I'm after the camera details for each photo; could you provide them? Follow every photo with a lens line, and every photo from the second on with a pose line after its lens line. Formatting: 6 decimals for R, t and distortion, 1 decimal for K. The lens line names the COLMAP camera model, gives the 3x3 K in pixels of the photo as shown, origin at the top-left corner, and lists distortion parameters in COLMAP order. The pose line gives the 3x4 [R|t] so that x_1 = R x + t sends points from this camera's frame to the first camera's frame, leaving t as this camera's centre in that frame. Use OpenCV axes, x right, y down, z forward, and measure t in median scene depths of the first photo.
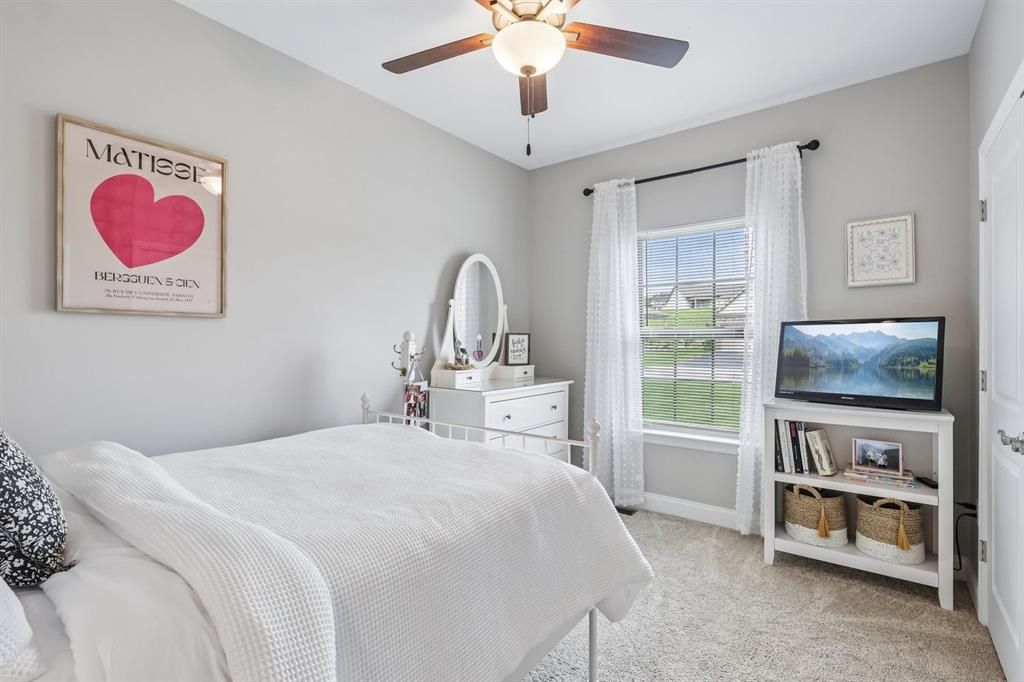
lens RADIAL K [[479.0, 0, 510.3], [0, 479.0, 342.3], [0, 0, 1]] dist [-0.000968, -0.000276]
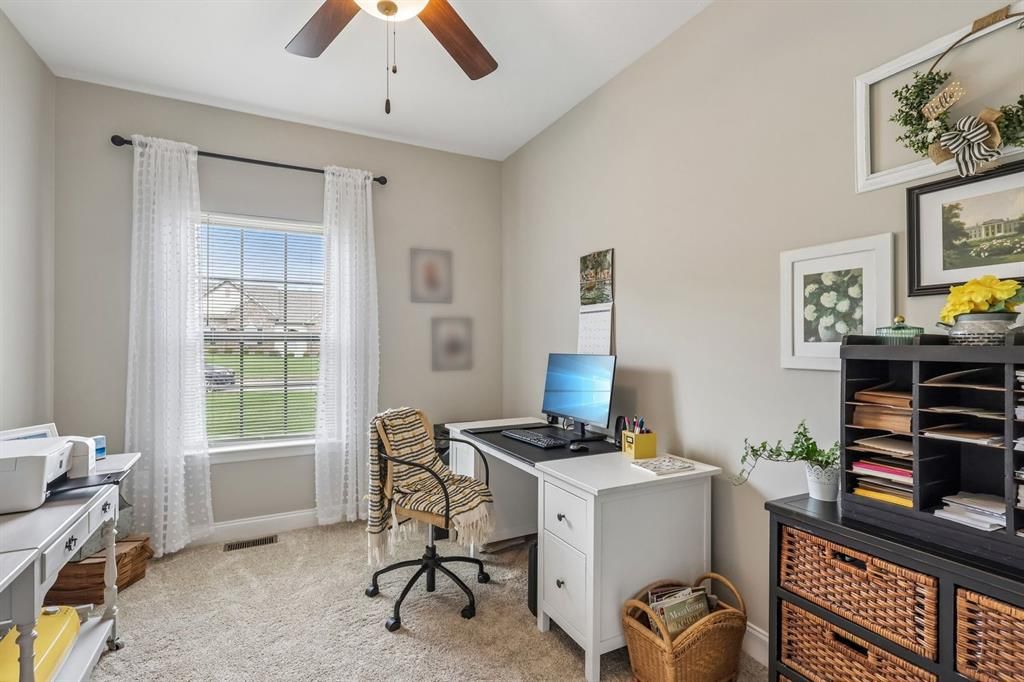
lens RADIAL K [[479.0, 0, 508.4], [0, 479.0, 337.8], [0, 0, 1]] dist [-0.000968, -0.000276]
pose [[0.428736, 0.007127, 0.903402, -0.277886], [0.008544, 0.999892, -0.011943, 0.001306], [-0.903389, 0.012839, 0.428629, 0.178887]]
